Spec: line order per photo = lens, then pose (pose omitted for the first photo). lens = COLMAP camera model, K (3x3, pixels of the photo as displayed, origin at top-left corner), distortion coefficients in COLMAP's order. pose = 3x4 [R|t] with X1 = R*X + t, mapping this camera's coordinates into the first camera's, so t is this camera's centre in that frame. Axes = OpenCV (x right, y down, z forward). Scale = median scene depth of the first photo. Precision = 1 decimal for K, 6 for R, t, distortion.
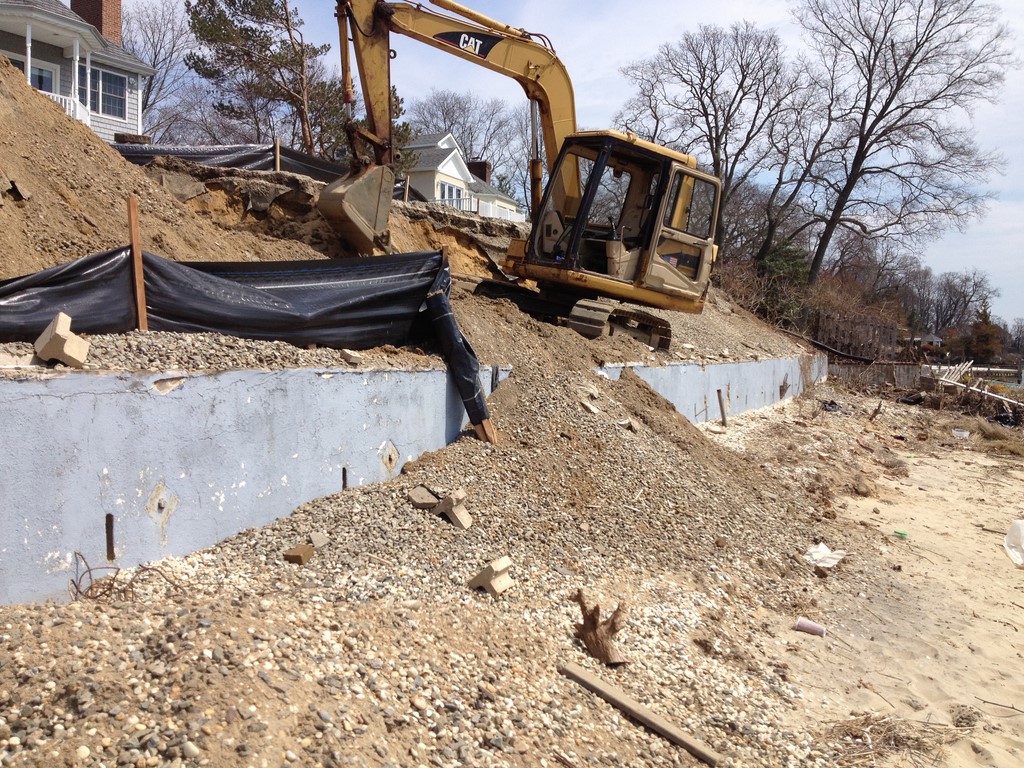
lens RADIAL K [[961.9, 0, 512.0], [0, 961.9, 384.0], [0, 0, 1]] dist [0.182172, -0.473947]
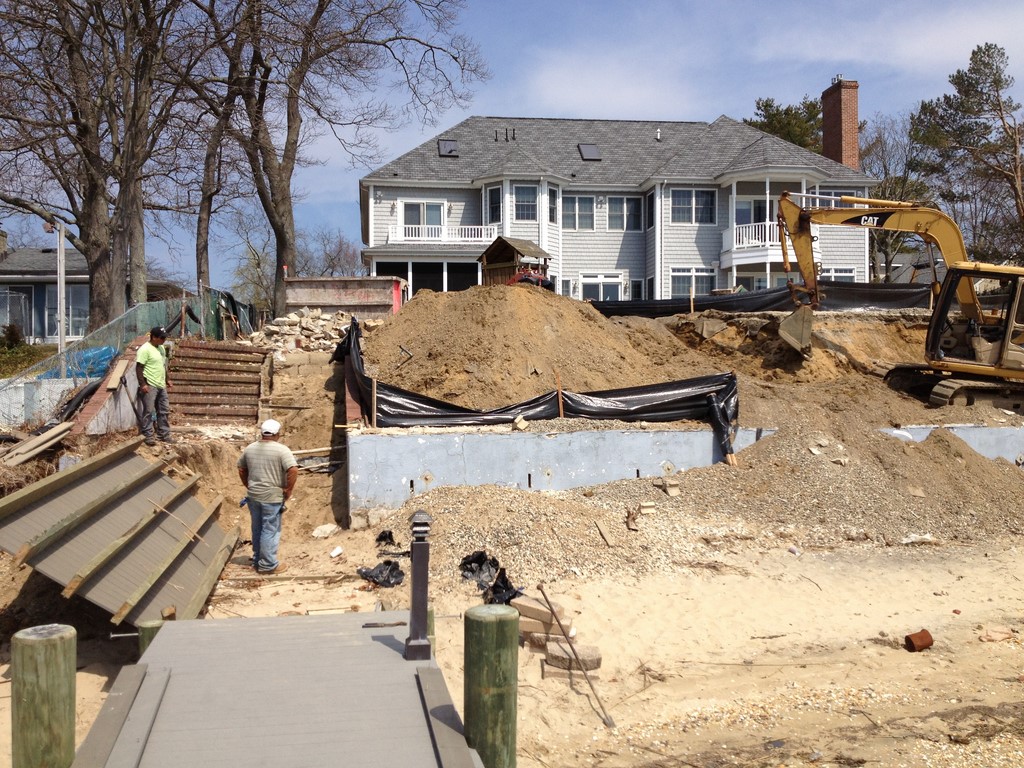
lens RADIAL K [[963.6, 0, 502.0], [0, 963.6, 367.6], [0, 0, 1]] dist [0.186705, -0.466204]
pose [[0.637918, -0.038473, -0.769143, 0.240931], [-0.008726, 0.998326, -0.057174, -0.004894], [0.770055, 0.043184, 0.636515, -0.139196]]
